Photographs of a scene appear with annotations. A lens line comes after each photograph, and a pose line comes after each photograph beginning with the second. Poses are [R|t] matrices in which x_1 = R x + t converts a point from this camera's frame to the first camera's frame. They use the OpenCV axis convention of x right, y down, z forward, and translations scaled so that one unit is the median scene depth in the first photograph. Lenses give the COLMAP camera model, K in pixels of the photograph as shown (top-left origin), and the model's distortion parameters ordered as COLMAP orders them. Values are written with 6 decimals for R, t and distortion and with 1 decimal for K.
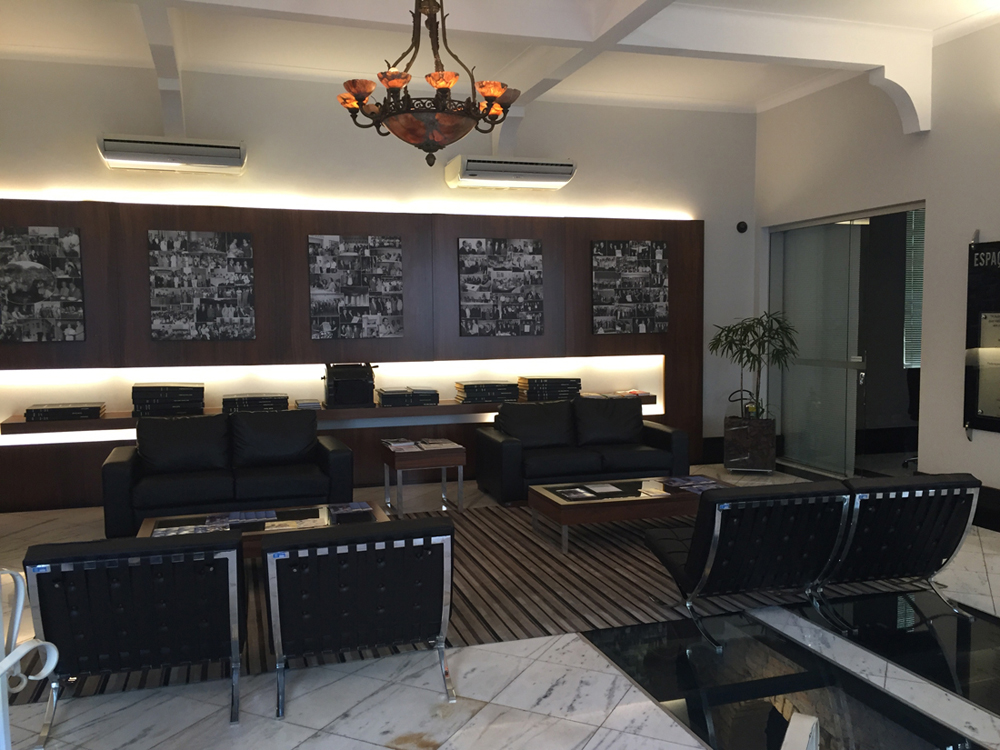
lens RADIAL K [[859.4, 0, 503.8], [0, 859.4, 372.5], [0, 0, 1]] dist [0.078415, -0.111892]
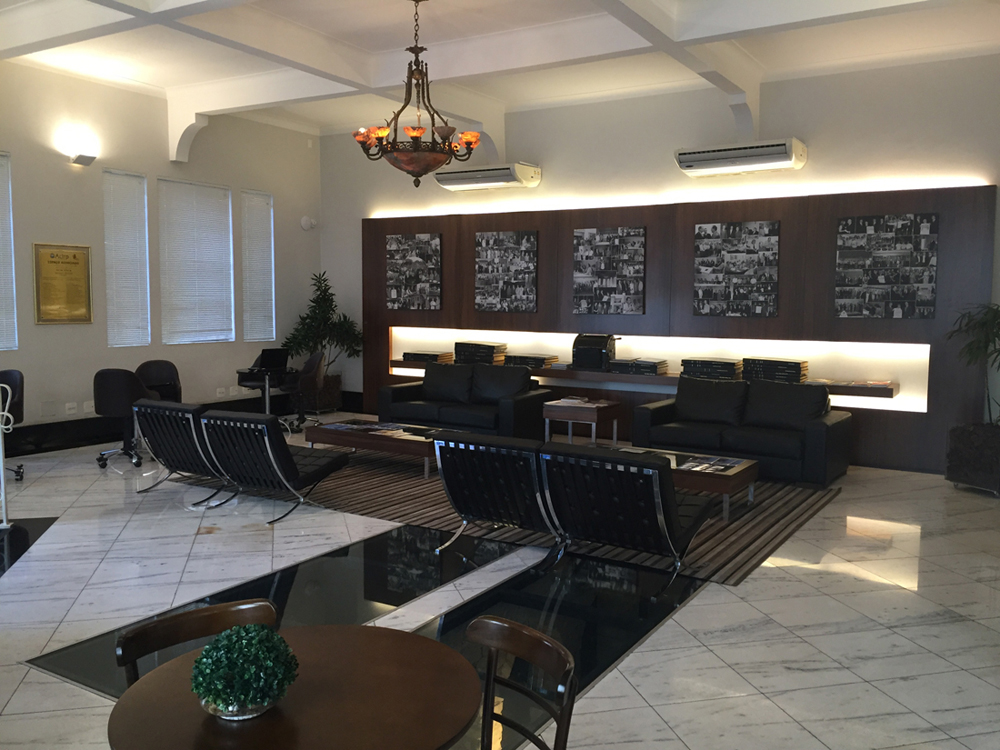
lens RADIAL K [[859.4, 0, 503.8], [0, 859.4, 372.5], [0, 0, 1]] dist [0.078415, -0.111892]
pose [[0.647312, 0.081223, -0.757885, 0.651402], [-0.063701, 0.996593, 0.052397, -0.012387], [0.759558, 0.014361, 0.650281, 0.117480]]
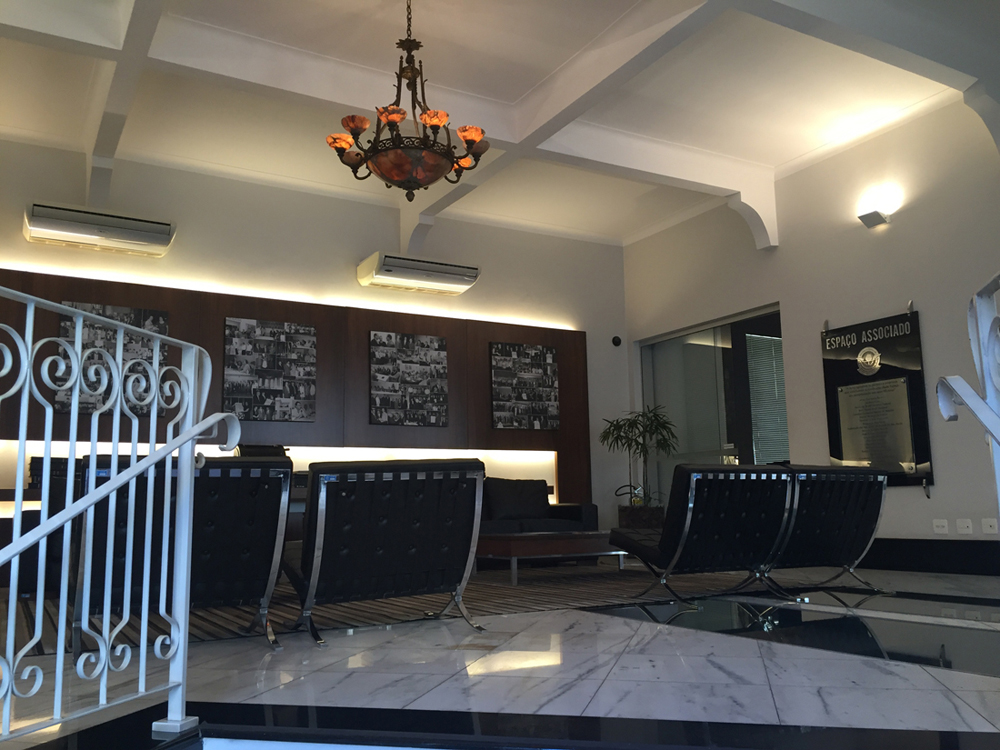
lens RADIAL K [[859.4, 0, 503.8], [0, 859.4, 372.5], [0, 0, 1]] dist [0.078415, -0.111892]
pose [[0.977654, 0.024893, 0.208741, -0.115063], [0.022626, 0.974737, -0.222209, 0.135064], [-0.208998, 0.221966, 0.952392, -0.023246]]
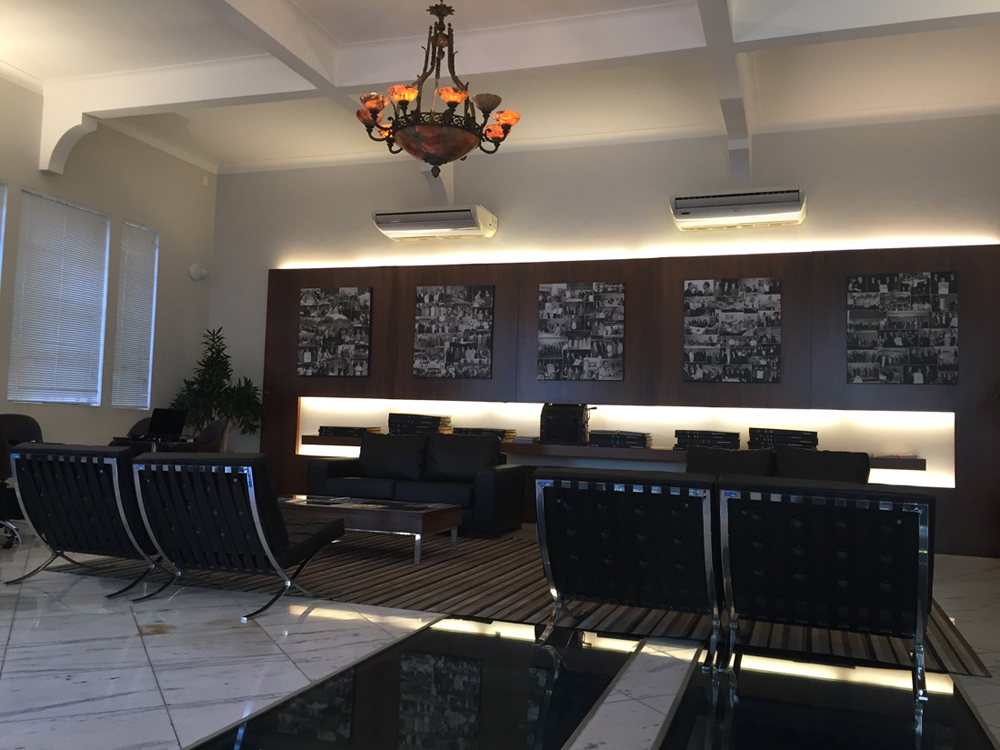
lens RADIAL K [[859.4, 0, 503.8], [0, 859.4, 372.5], [0, 0, 1]] dist [0.078415, -0.111892]
pose [[0.796878, -0.003203, -0.604132, 0.385168], [-0.079226, 0.990796, -0.109755, 0.072139], [0.598923, 0.135324, 0.789290, 0.129212]]
